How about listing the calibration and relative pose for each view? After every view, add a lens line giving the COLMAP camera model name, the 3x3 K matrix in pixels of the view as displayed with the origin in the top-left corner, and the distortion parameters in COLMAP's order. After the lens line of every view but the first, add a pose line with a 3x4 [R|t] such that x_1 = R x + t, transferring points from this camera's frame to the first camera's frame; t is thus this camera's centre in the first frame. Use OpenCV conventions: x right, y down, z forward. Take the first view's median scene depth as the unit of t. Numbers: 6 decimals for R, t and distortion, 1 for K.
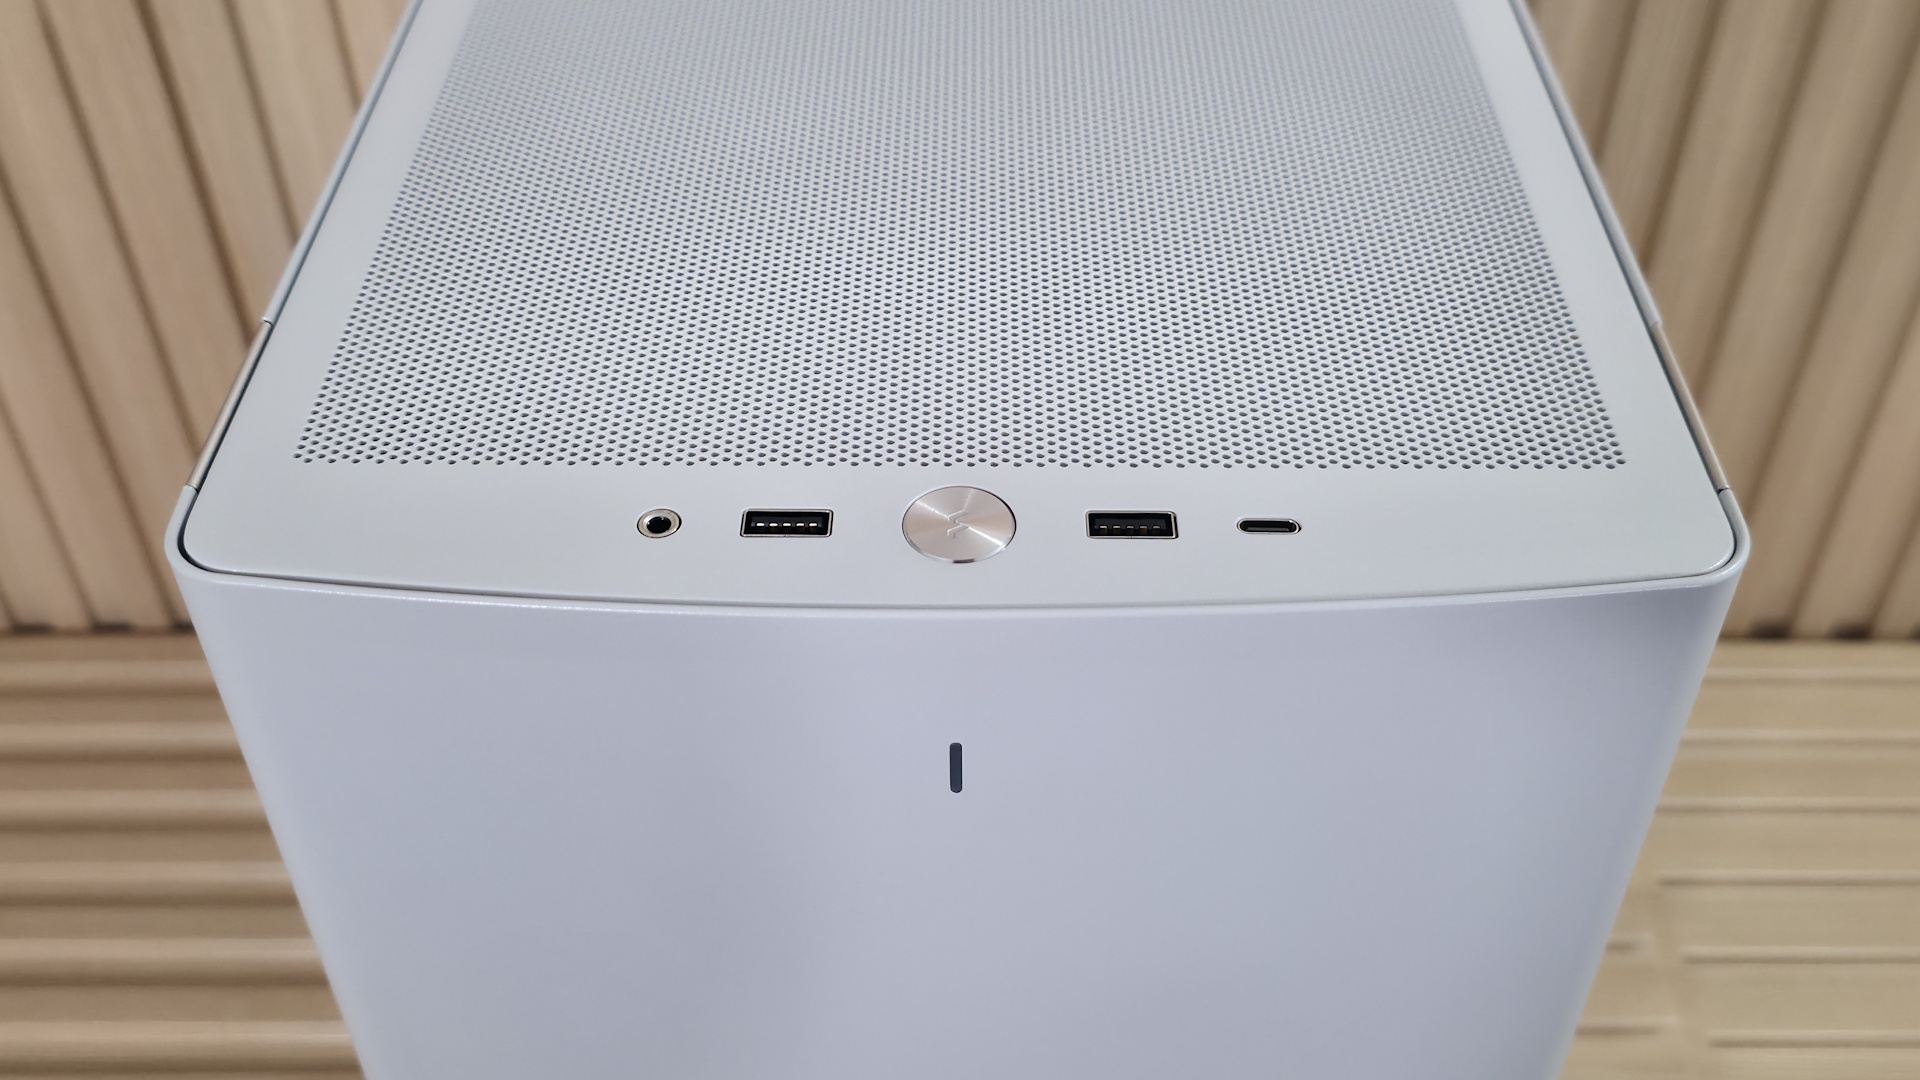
lens RADIAL K [[1677.8, 0, 960.0], [0, 1677.8, 540.0], [0, 0, 1]] dist [-0.009341, -0.004116]
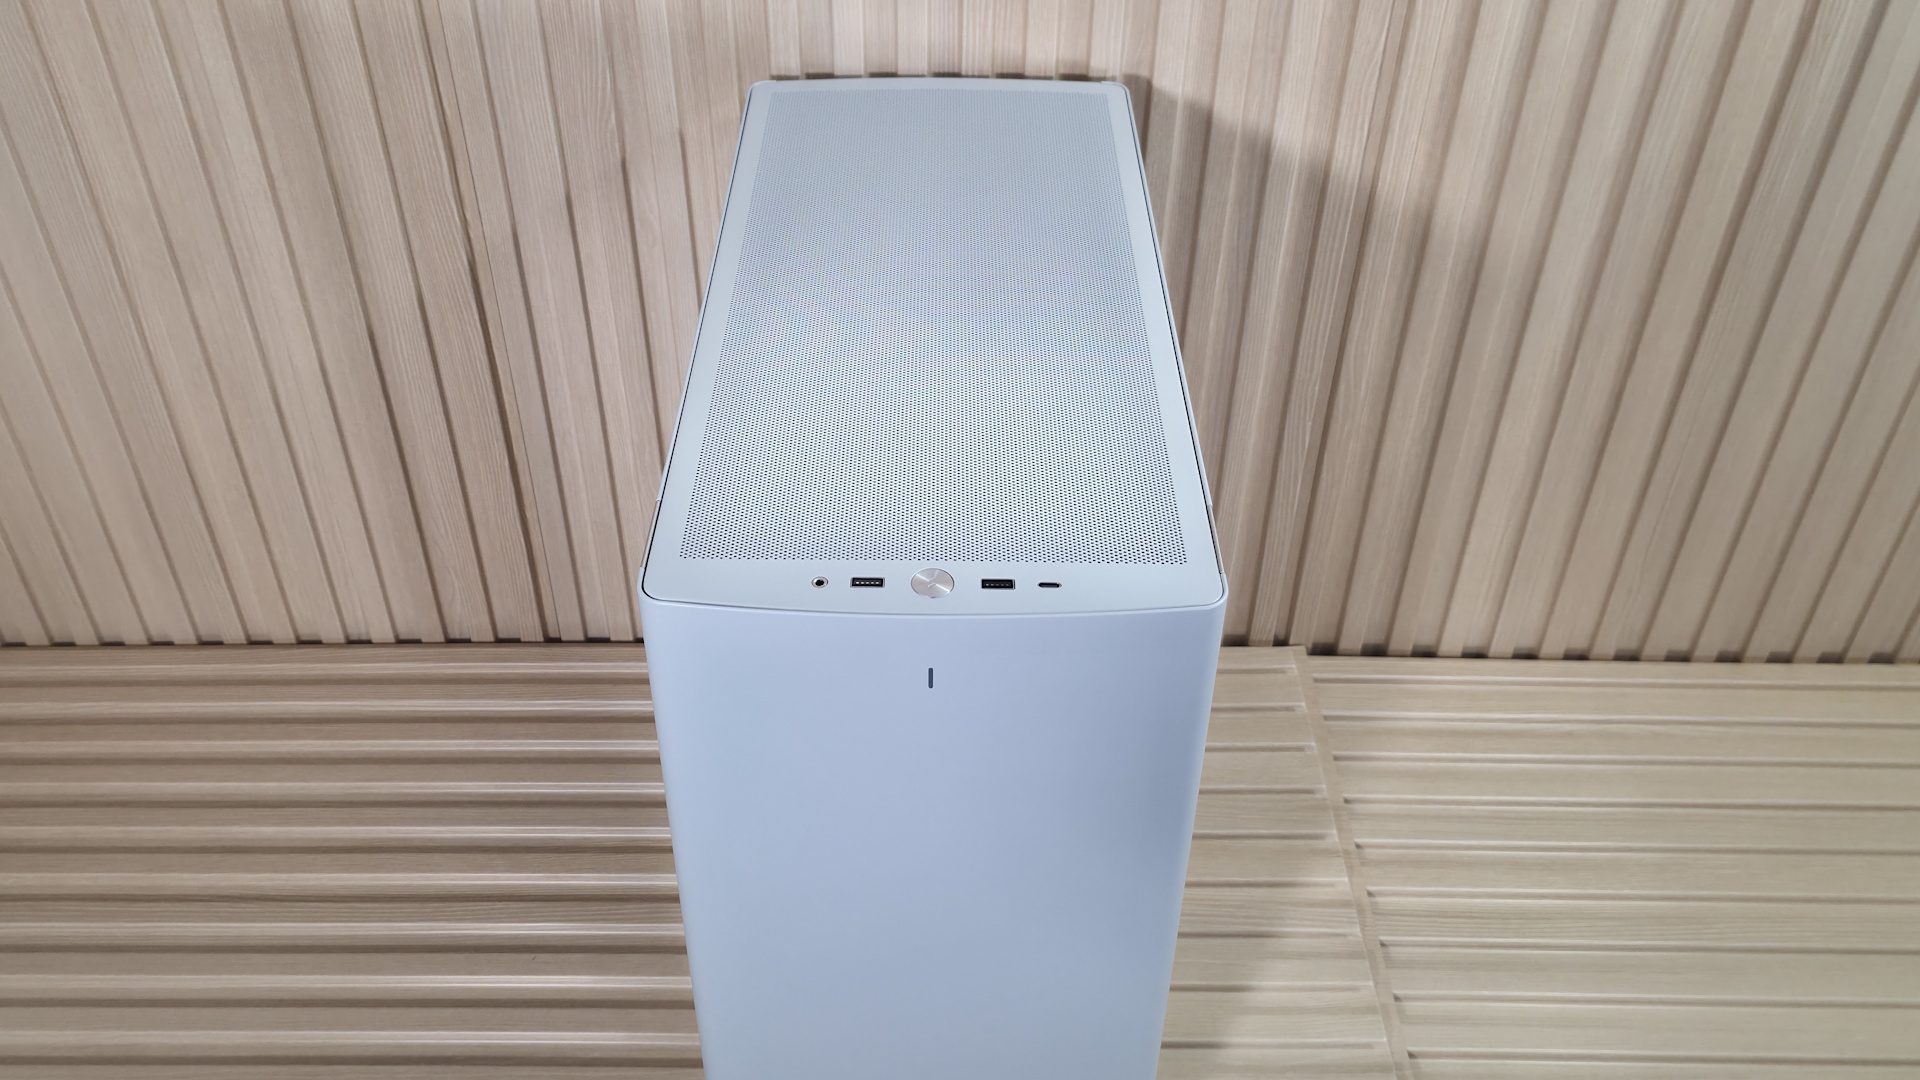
lens RADIAL K [[1677.8, 0, 960.0], [0, 1677.8, 540.0], [0, 0, 1]] dist [-0.009341, -0.004116]
pose [[0.999645, 0.008365, 0.025296, -0.025064], [-0.007478, 0.999361, -0.034961, 0.014404], [-0.025572, 0.034759, 0.999068, -1.632090]]
